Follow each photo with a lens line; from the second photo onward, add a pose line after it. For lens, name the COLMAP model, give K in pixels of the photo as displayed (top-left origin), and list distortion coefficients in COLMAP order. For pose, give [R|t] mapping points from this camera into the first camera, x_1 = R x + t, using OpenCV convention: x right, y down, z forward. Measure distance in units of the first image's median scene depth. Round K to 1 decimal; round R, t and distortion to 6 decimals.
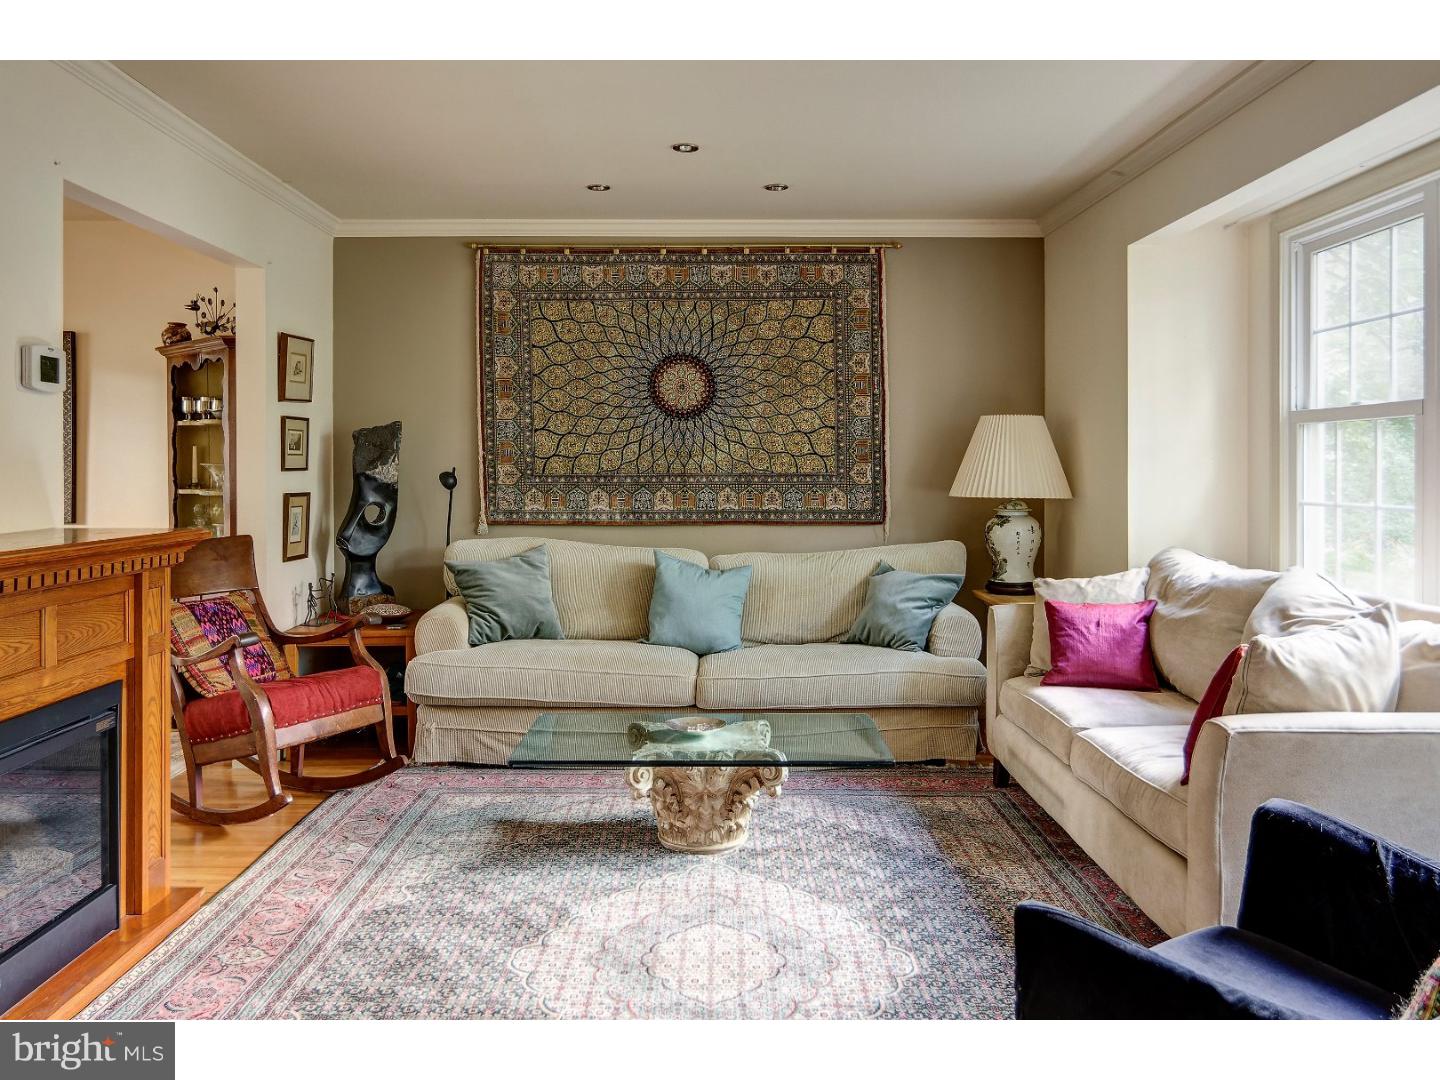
lens RADIAL K [[1193.4, 0, 720.0], [0, 1193.4, 540.0], [0, 0, 1]] dist [0.015092, 0.002475]
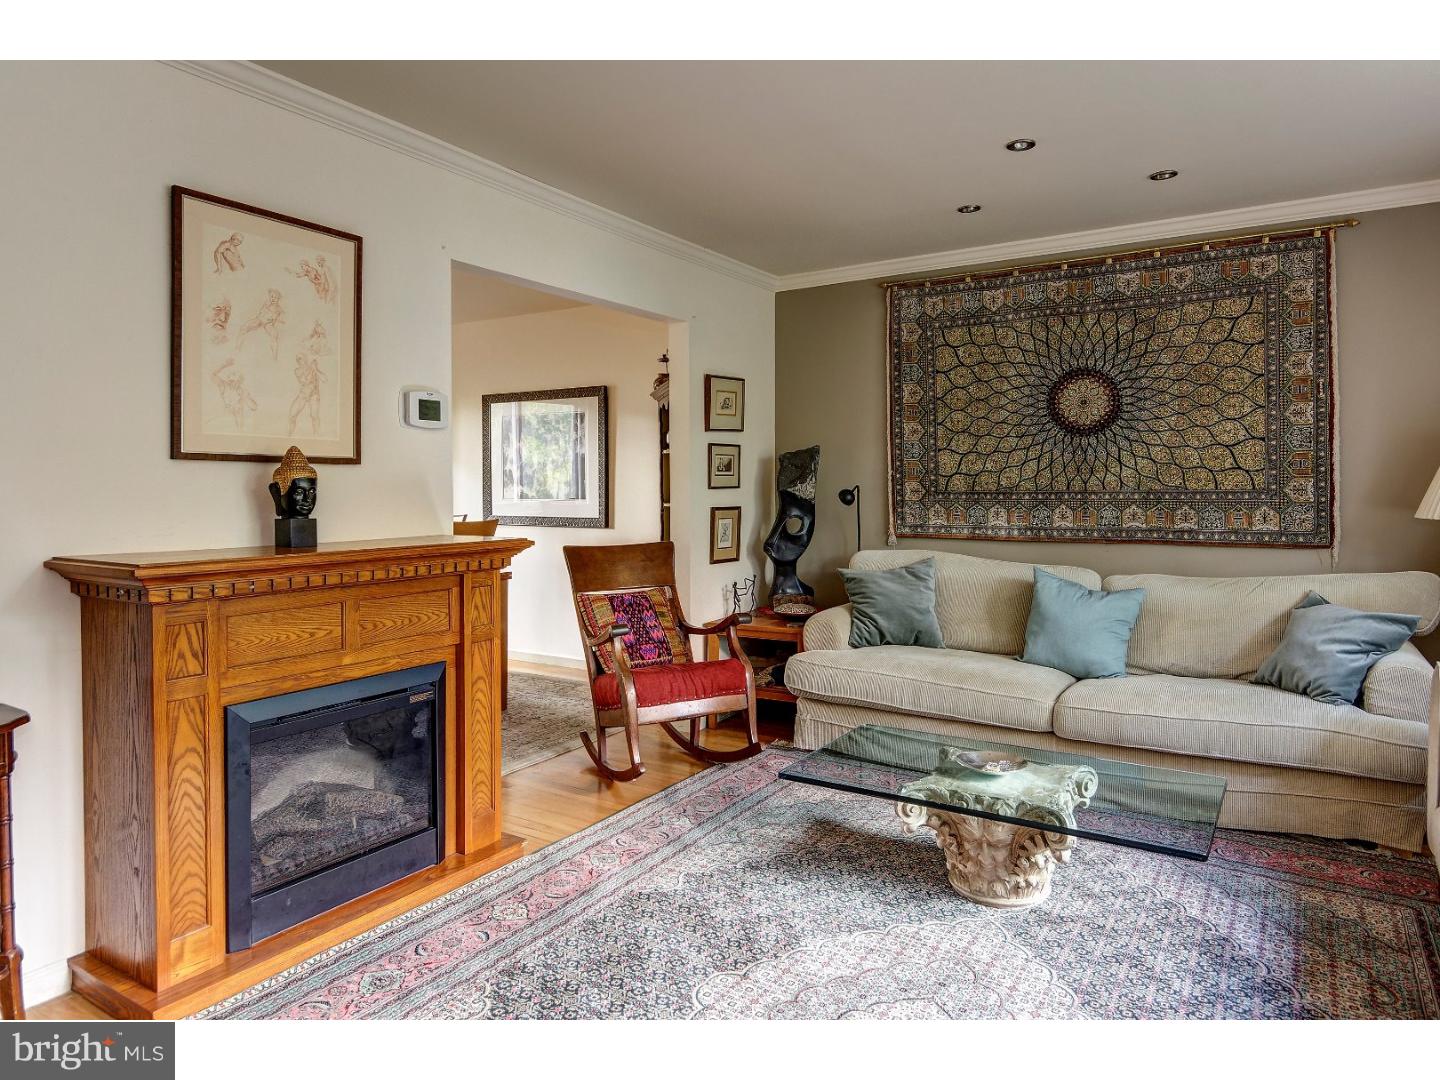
lens RADIAL K [[920.4, 0, 716.5], [0, 920.4, 536.7], [0, 0, 1]] dist [0.009531, -0.001425]
pose [[0.838264, 0.026531, -0.544619, 0.142301], [-0.028821, 0.999575, 0.004333, -0.013089], [0.544502, 0.012064, 0.838673, 0.215690]]
